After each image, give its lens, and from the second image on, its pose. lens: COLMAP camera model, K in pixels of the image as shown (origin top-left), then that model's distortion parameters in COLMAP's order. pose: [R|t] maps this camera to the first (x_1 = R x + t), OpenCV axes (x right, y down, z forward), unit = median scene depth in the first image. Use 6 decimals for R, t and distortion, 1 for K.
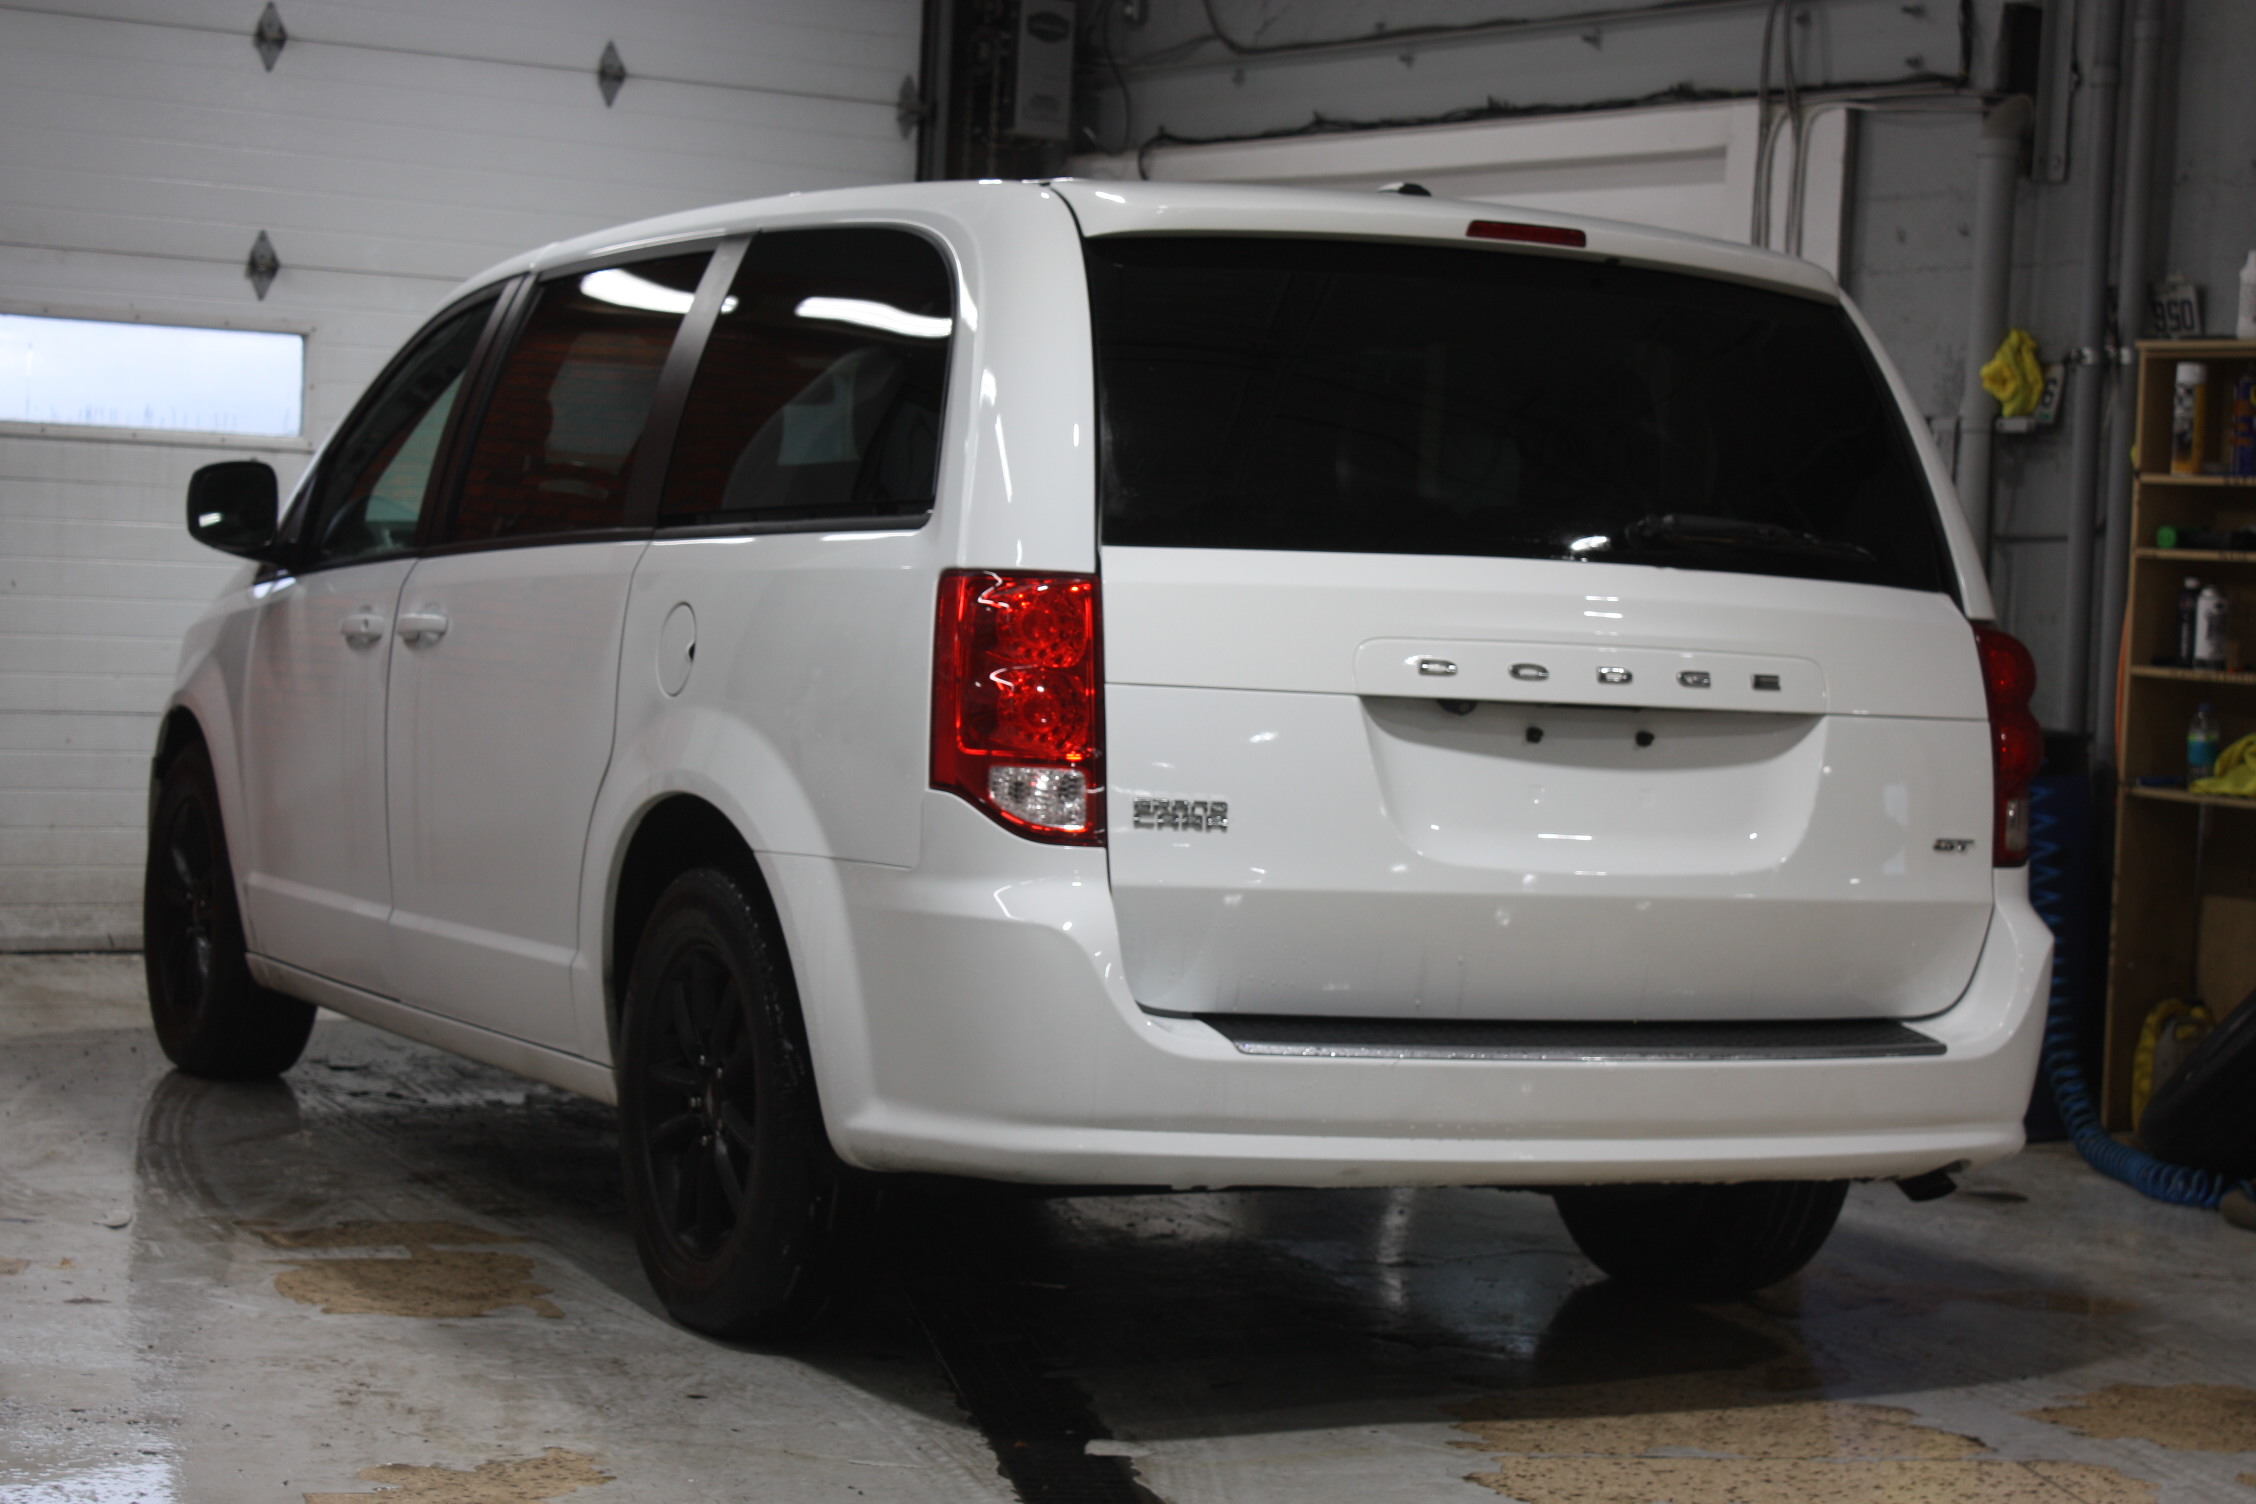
lens RADIAL K [[4668.0, 0, 1127.9], [0, 4668.0, 755.8], [0, 0, 1]] dist [0.025924, 0.000000]
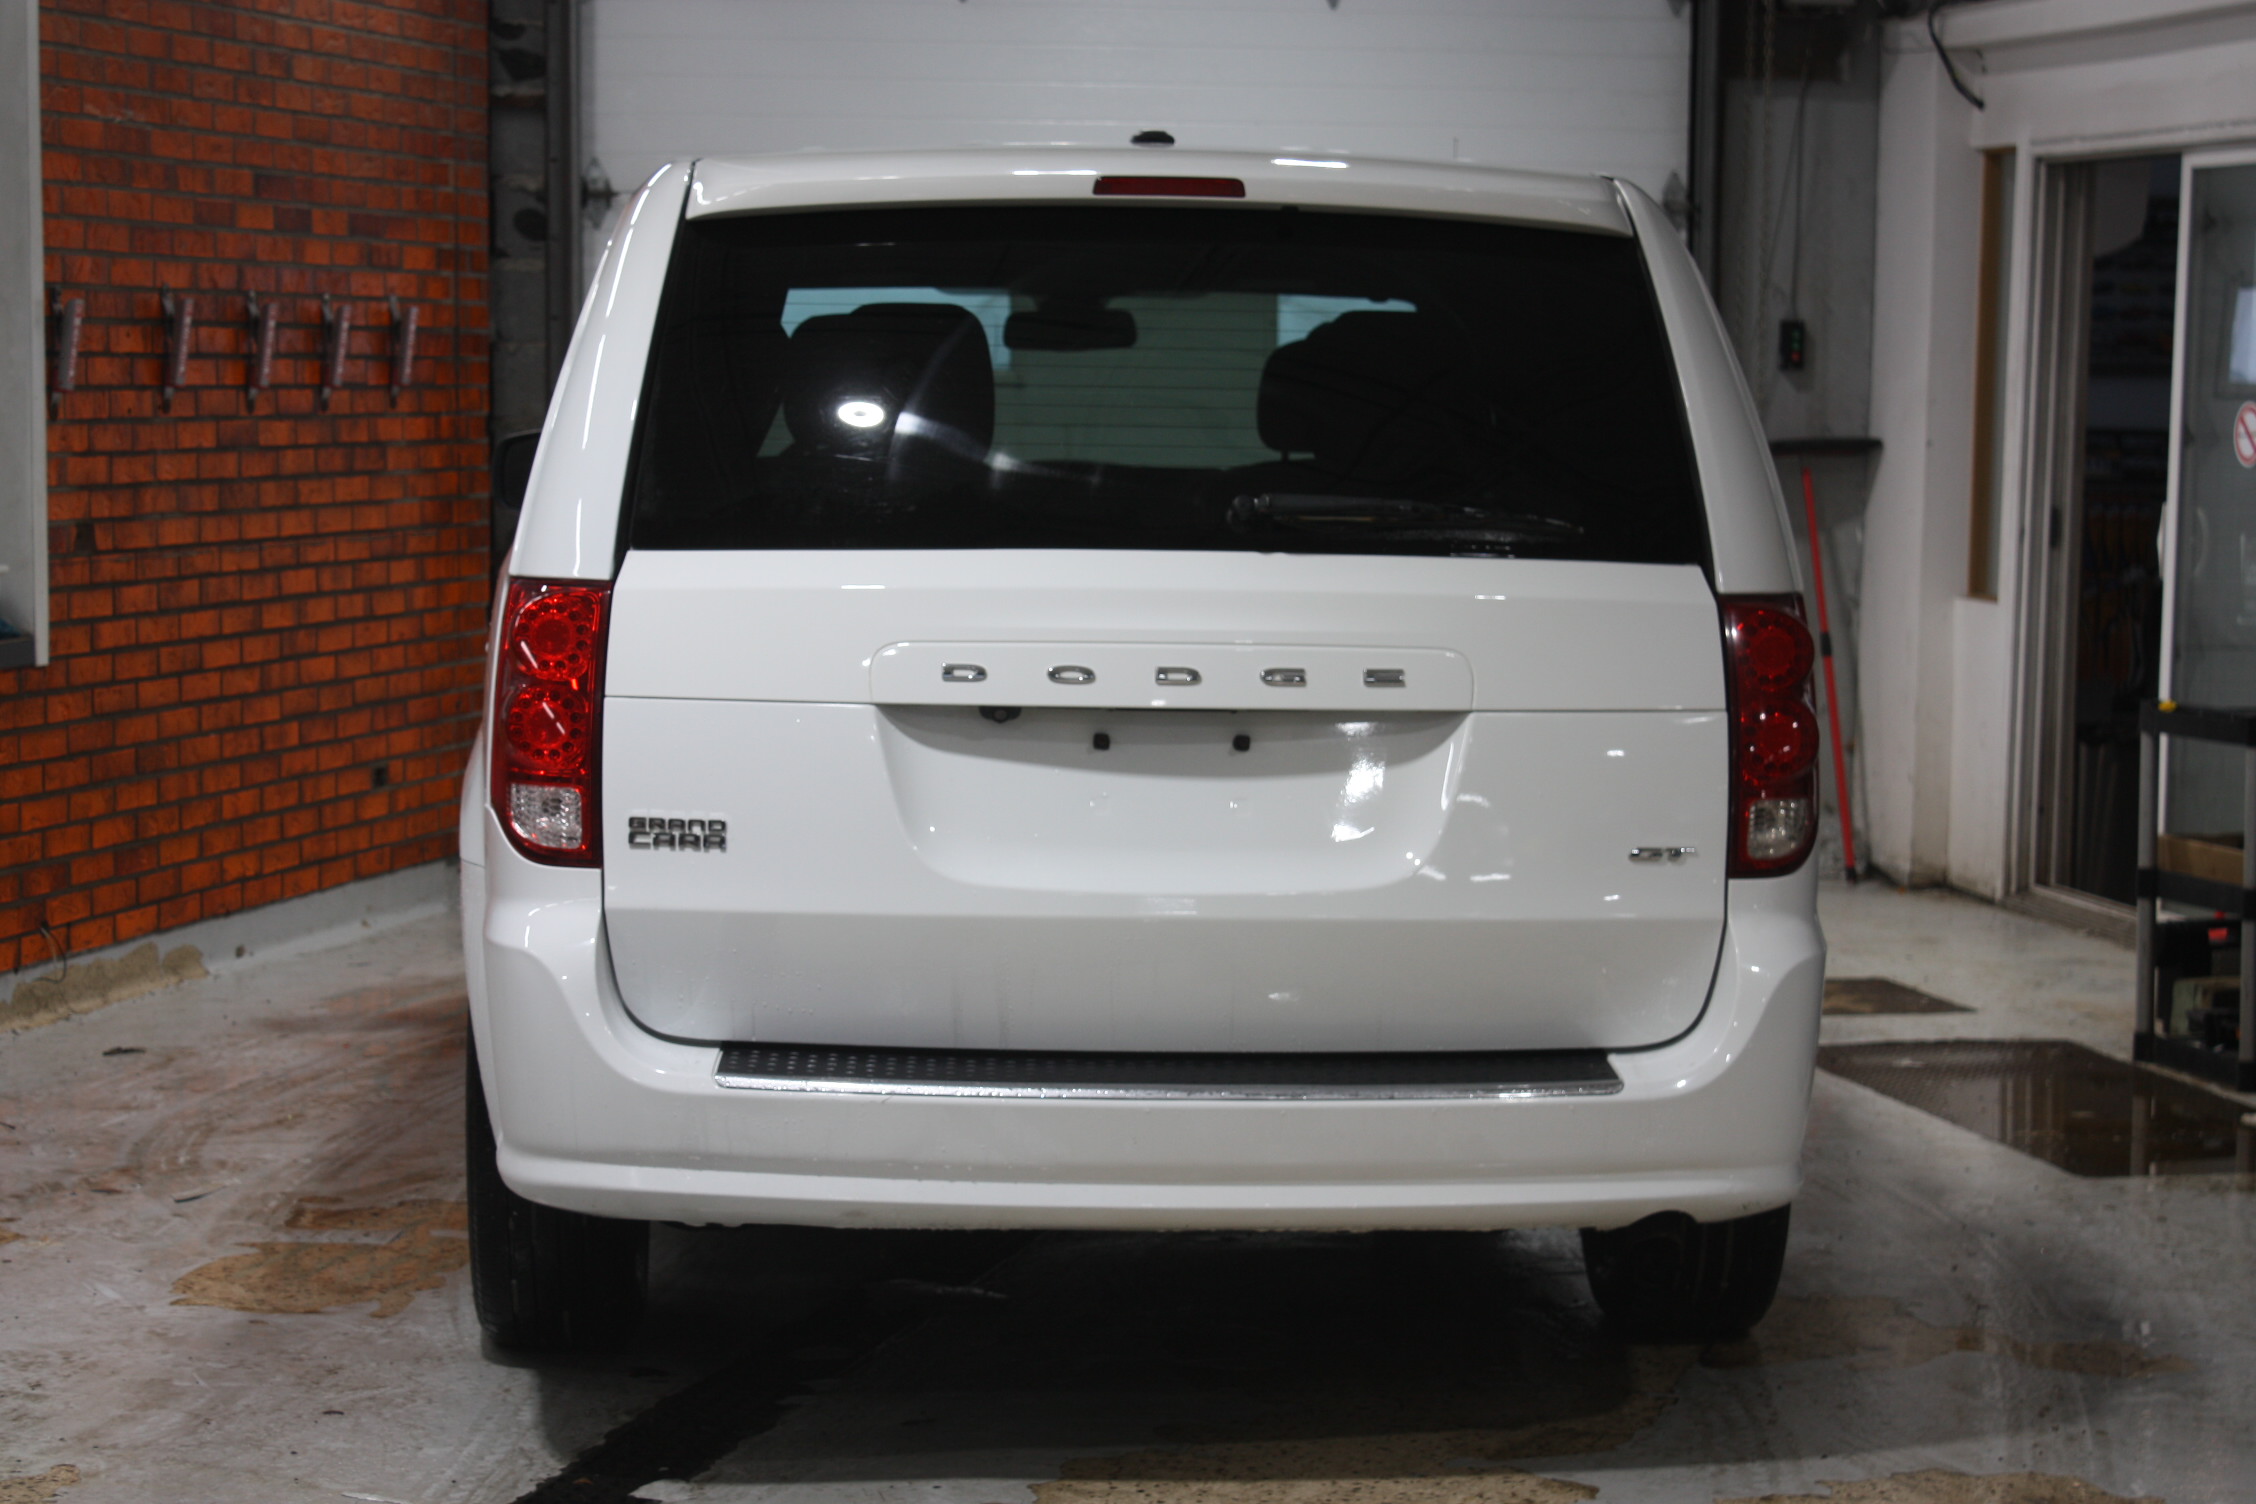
lens RADIAL K [[4796.0, 0, 1127.5], [0, 4796.0, 748.3], [0, 0, 1]] dist [0.002301, 0.000000]
pose [[0.910199, -0.004048, -0.414152, 0.486975], [0.017902, 0.999402, 0.029575, -0.031216], [0.413785, -0.034334, 0.909727, 0.145002]]
